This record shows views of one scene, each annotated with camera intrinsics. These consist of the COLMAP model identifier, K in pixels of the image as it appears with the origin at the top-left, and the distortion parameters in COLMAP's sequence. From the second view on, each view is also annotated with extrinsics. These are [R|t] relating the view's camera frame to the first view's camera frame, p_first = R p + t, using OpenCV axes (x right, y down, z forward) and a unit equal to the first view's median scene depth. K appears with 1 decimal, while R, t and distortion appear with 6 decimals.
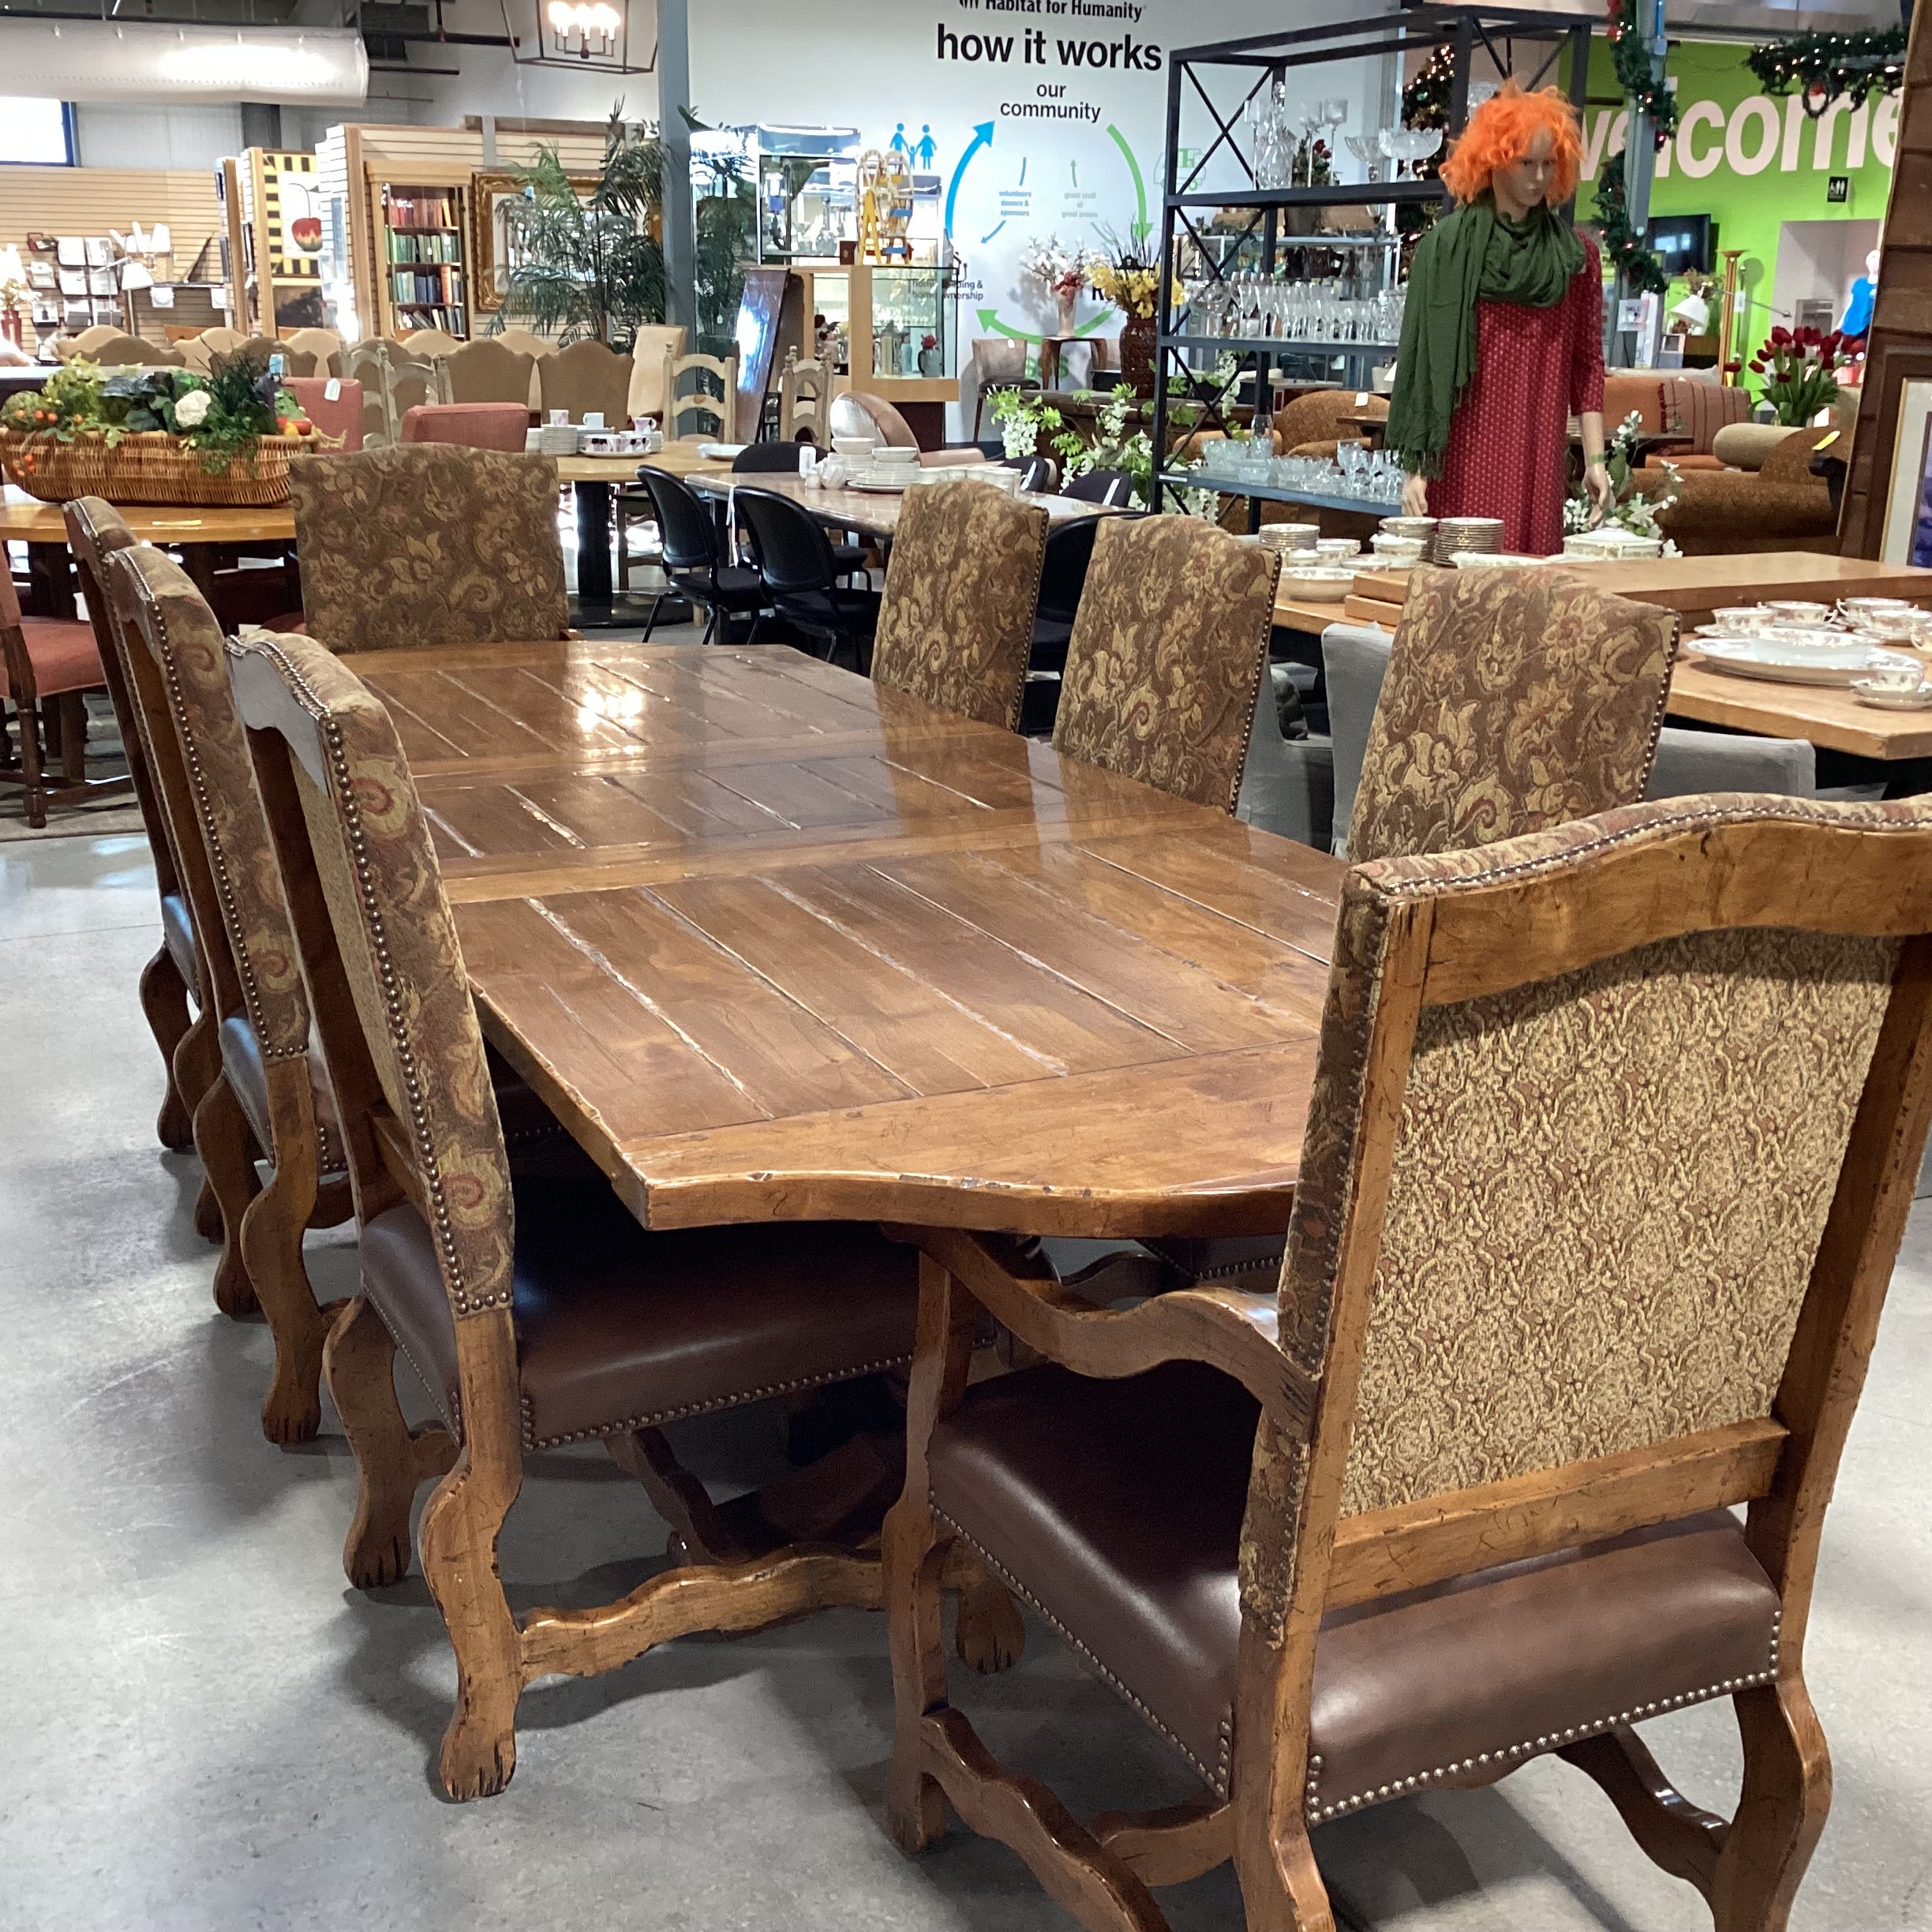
lens RADIAL K [[2314.8, 0, 960.4], [0, 2314.8, 933.2], [0, 0, 1]] dist [0.173074, -0.422591]
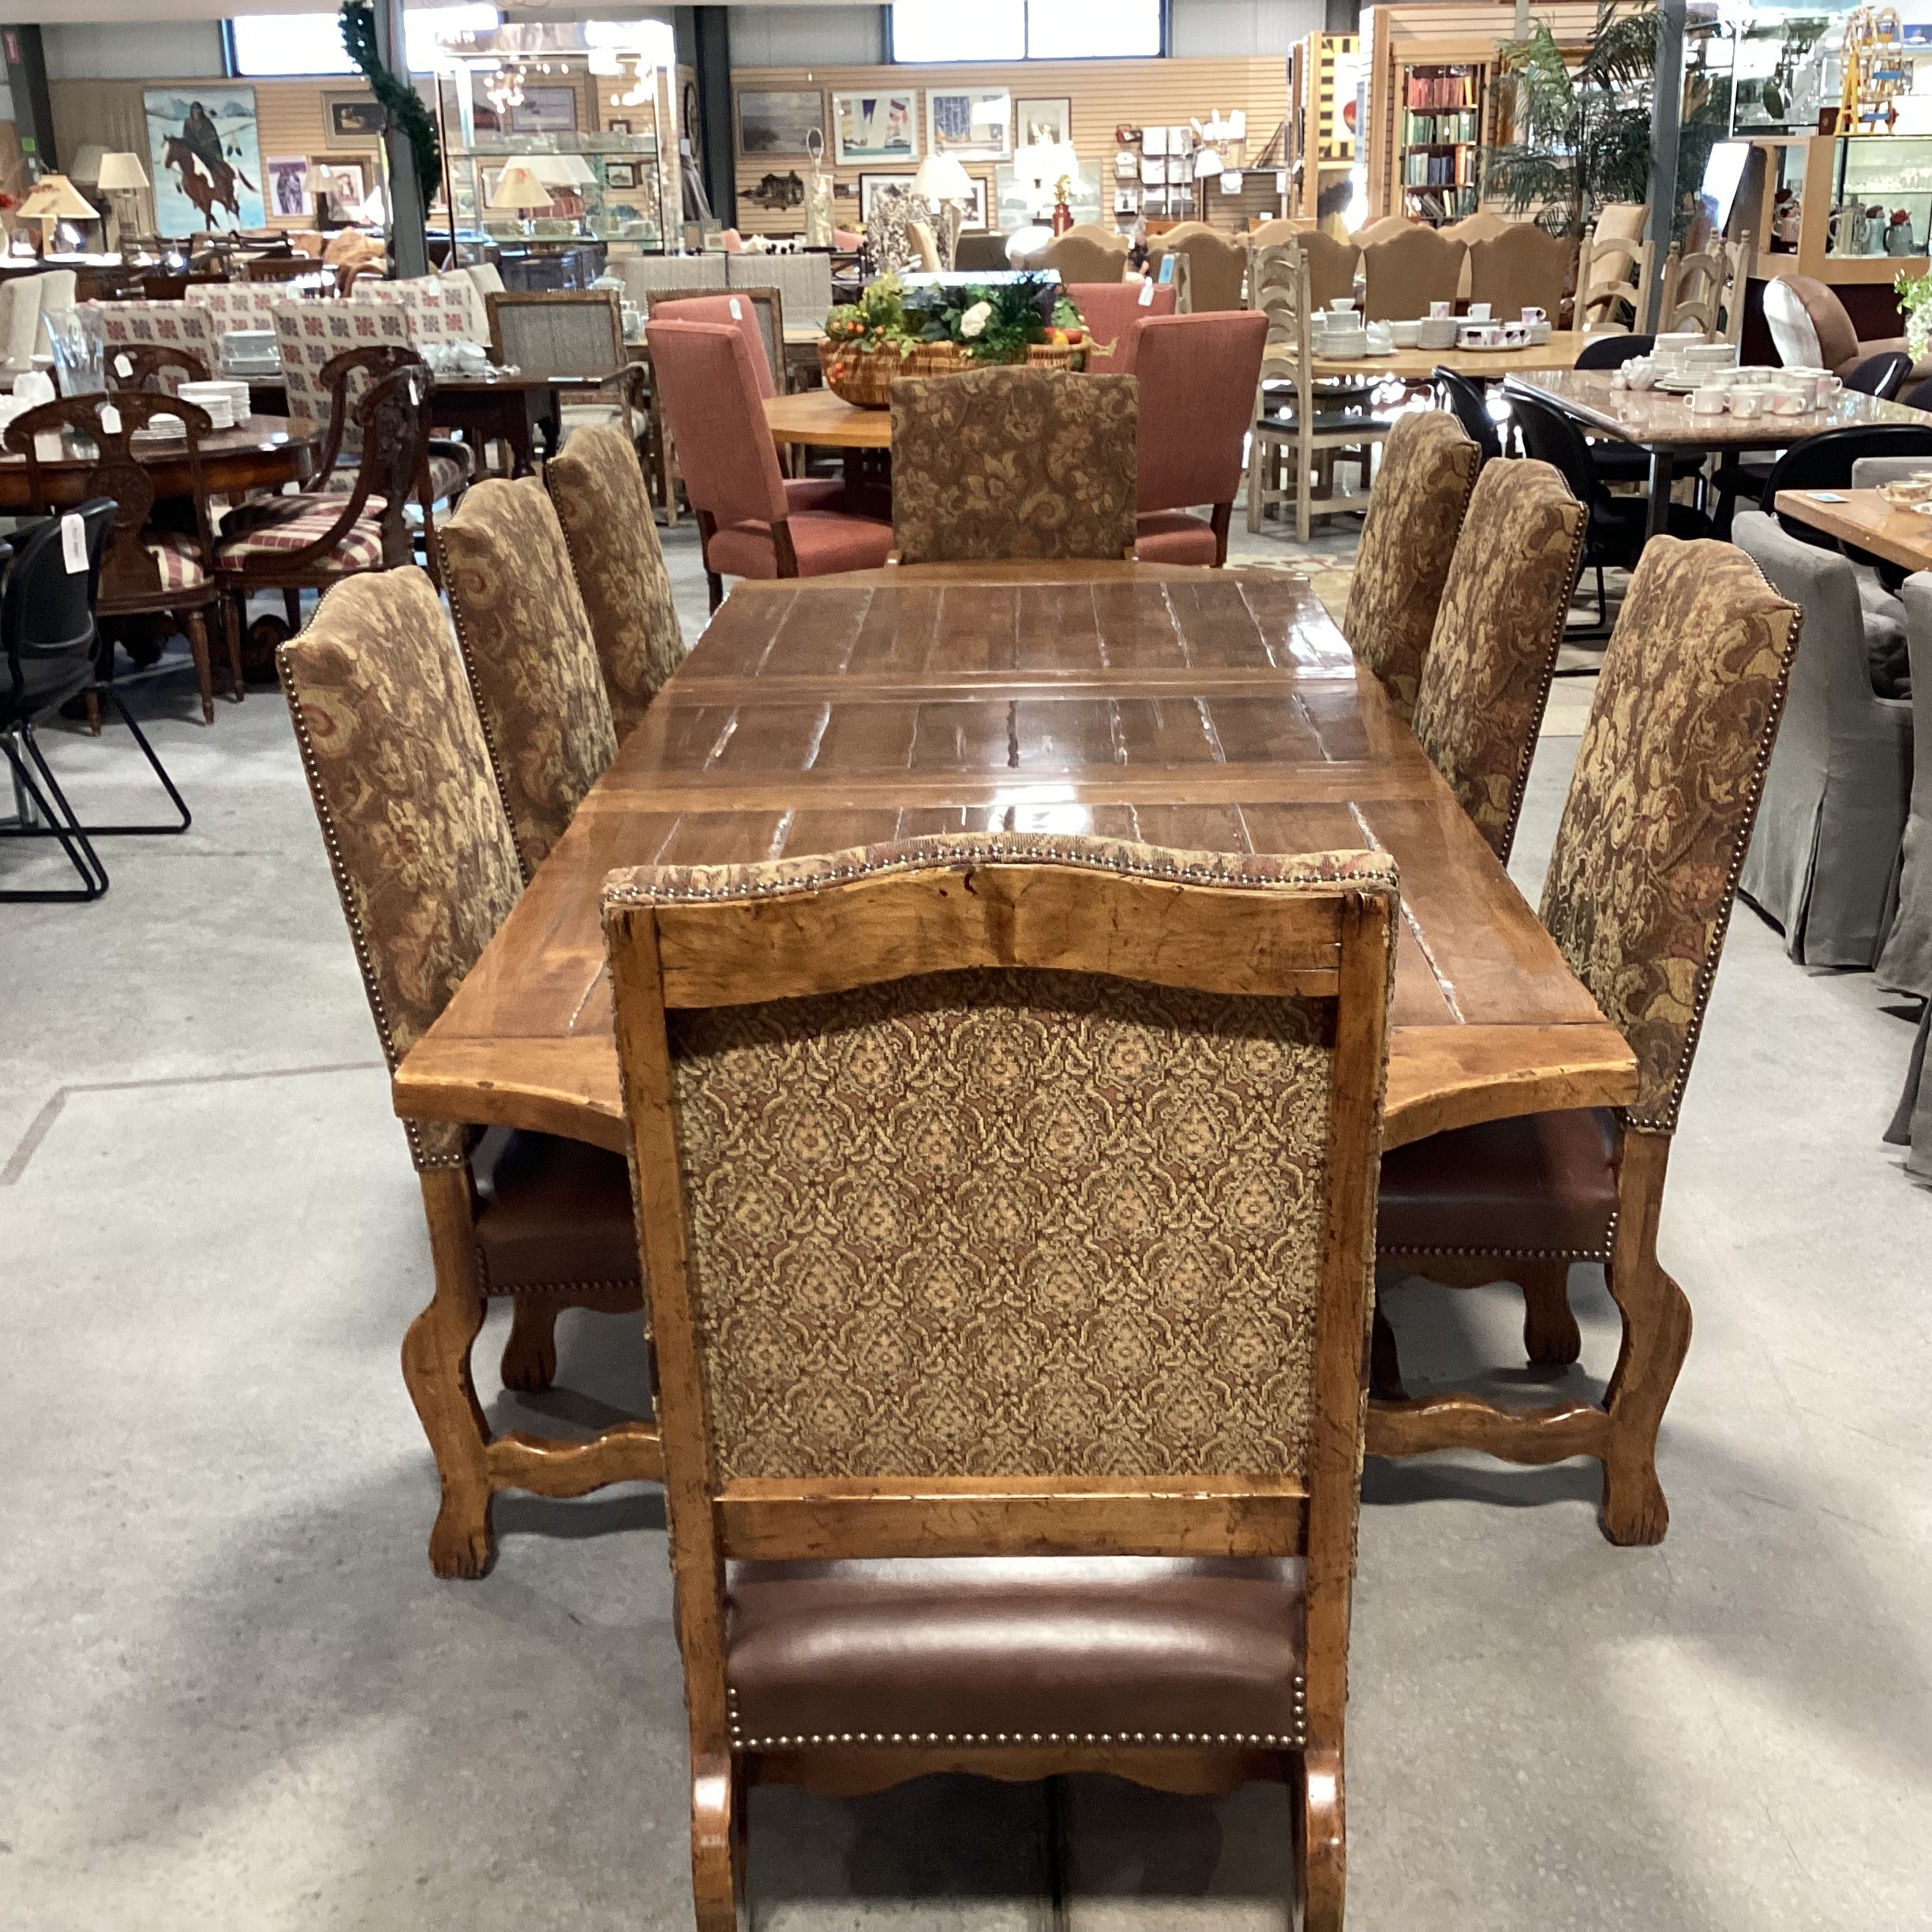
lens RADIAL K [[2324.6, 0, 957.4], [0, 2324.6, 936.3], [0, 0, 1]] dist [0.162039, -0.377567]
pose [[0.893170, 0.112787, -0.435346, 0.164954], [-0.089966, 0.993284, 0.072758, -0.019215], [0.440629, -0.025819, 0.897318, 0.022155]]
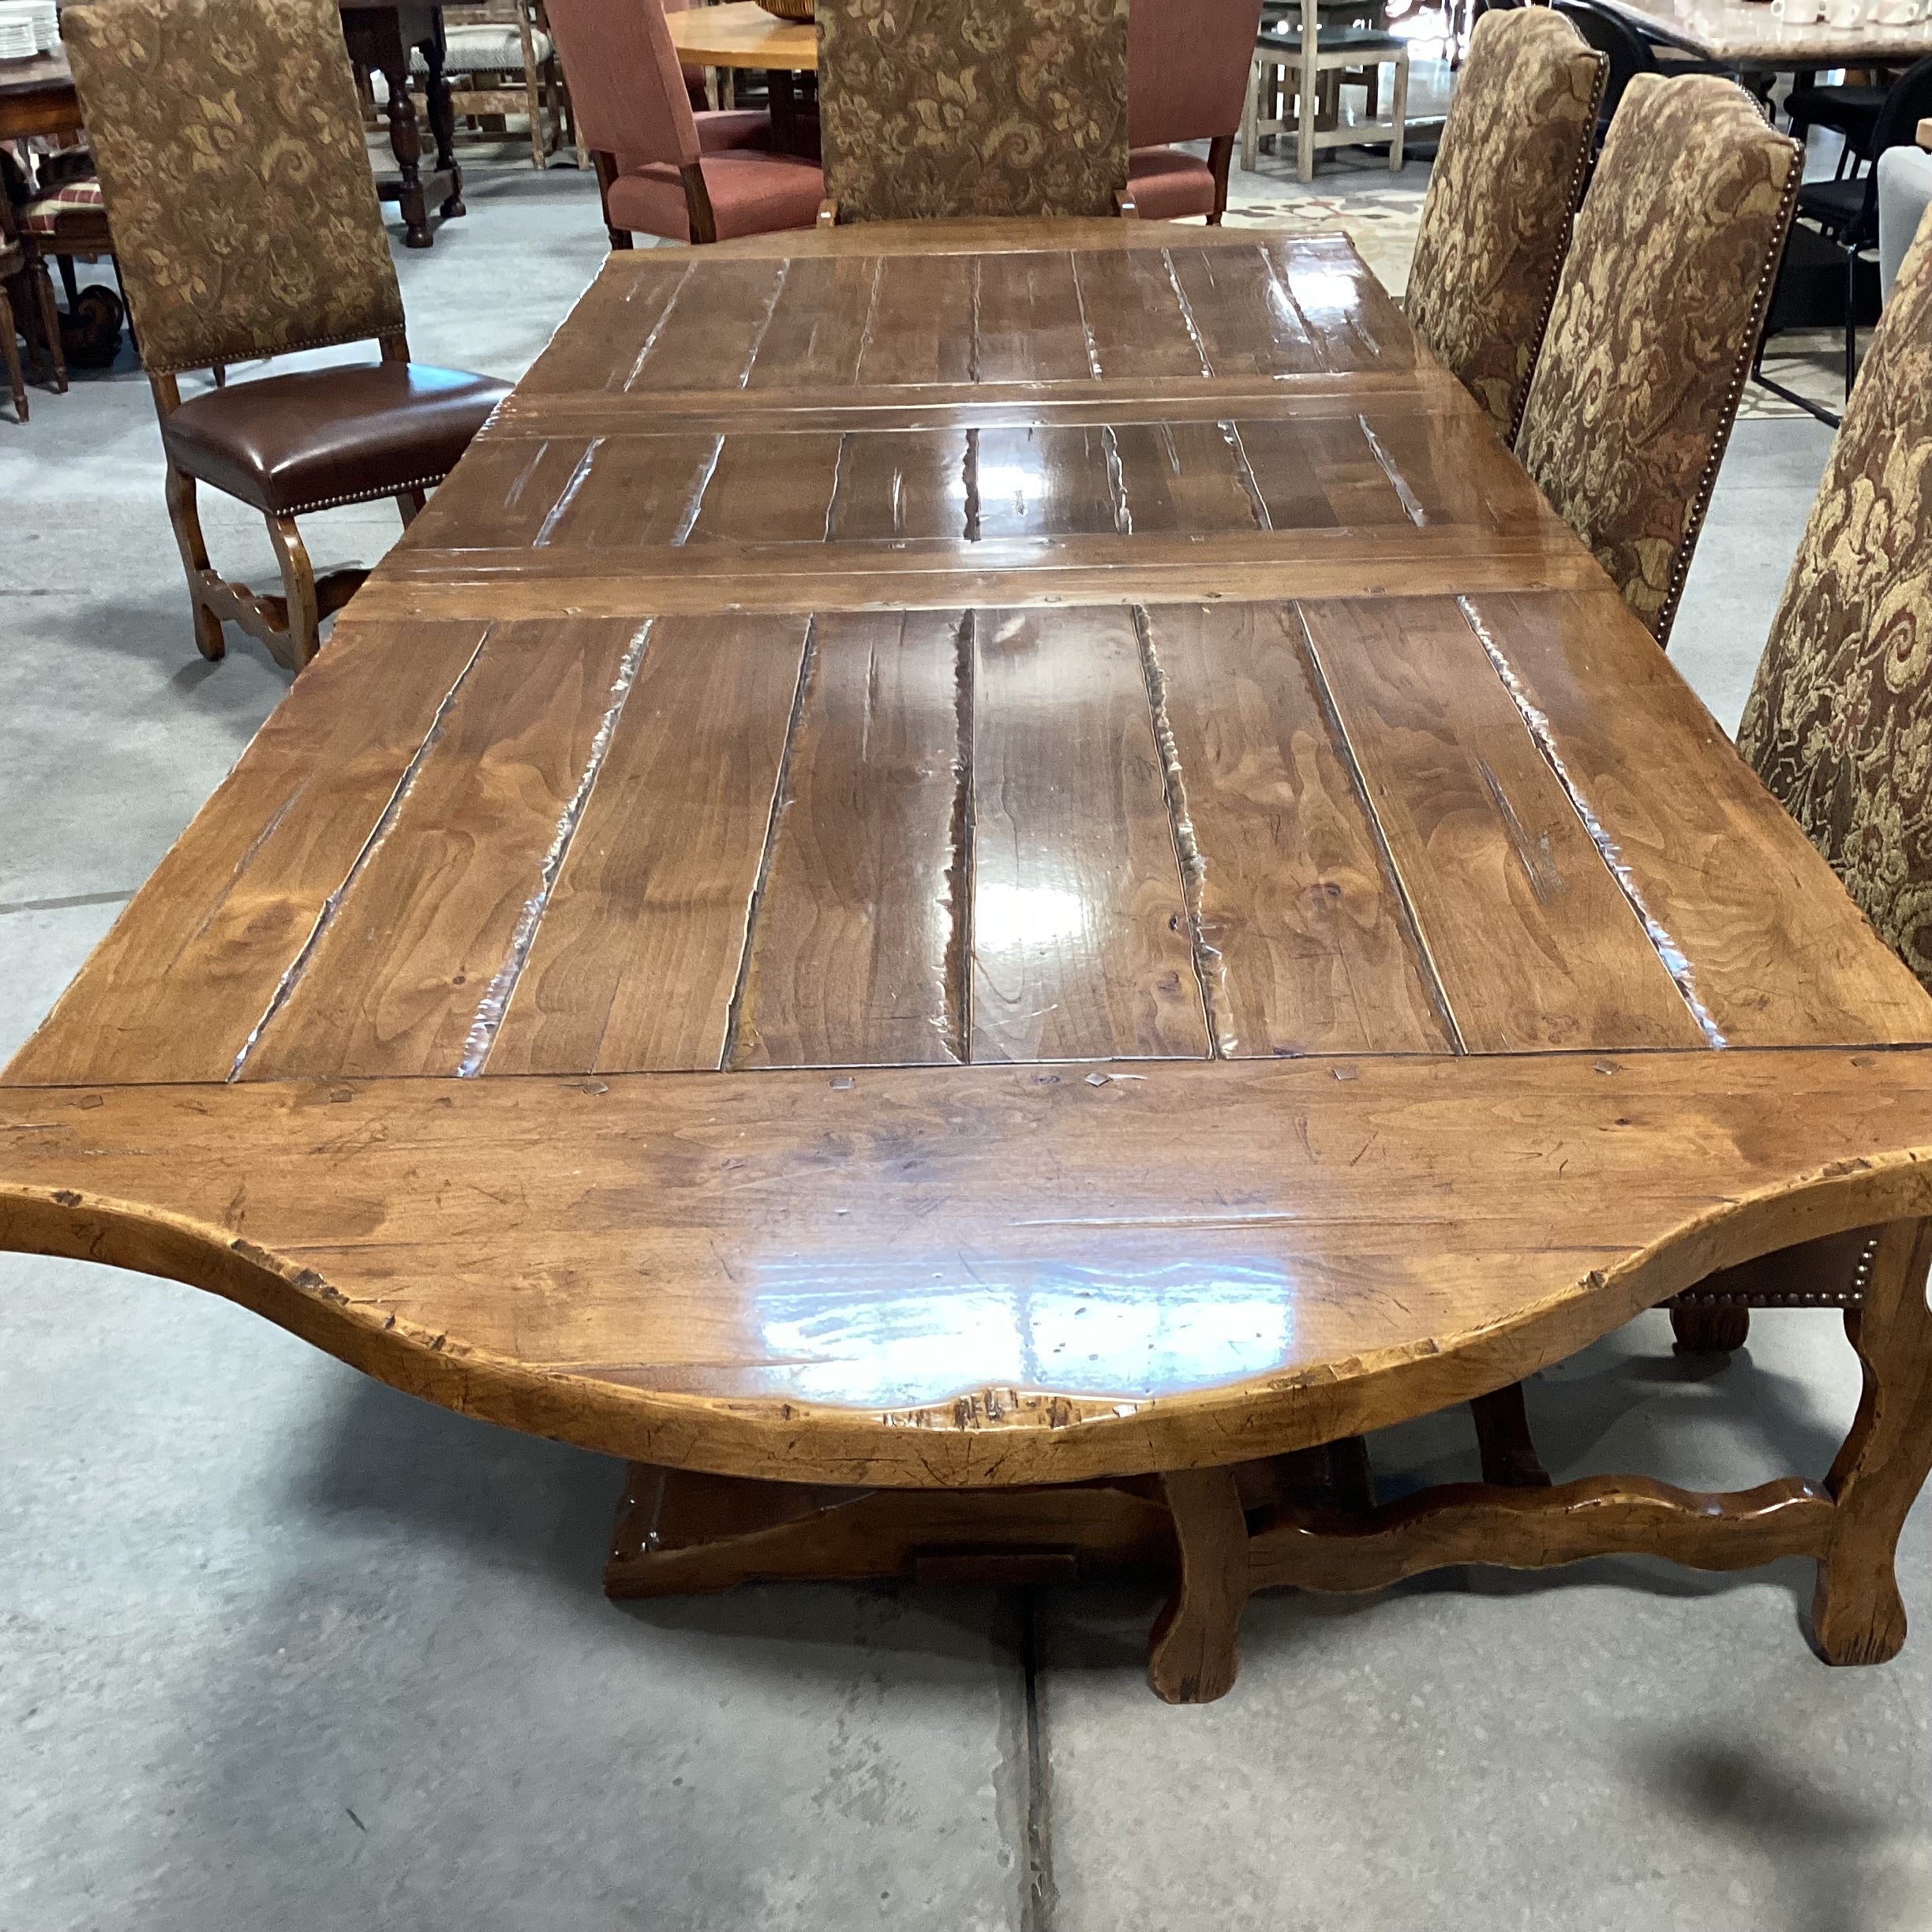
lens RADIAL K [[2324.6, 0, 957.4], [0, 2324.6, 936.3], [0, 0, 1]] dist [0.162039, -0.377567]
pose [[0.900688, 0.161765, -0.403230, 0.108601], [-0.079179, 0.973674, 0.213752, -0.035665], [0.427192, -0.160597, 0.889784, 0.142276]]
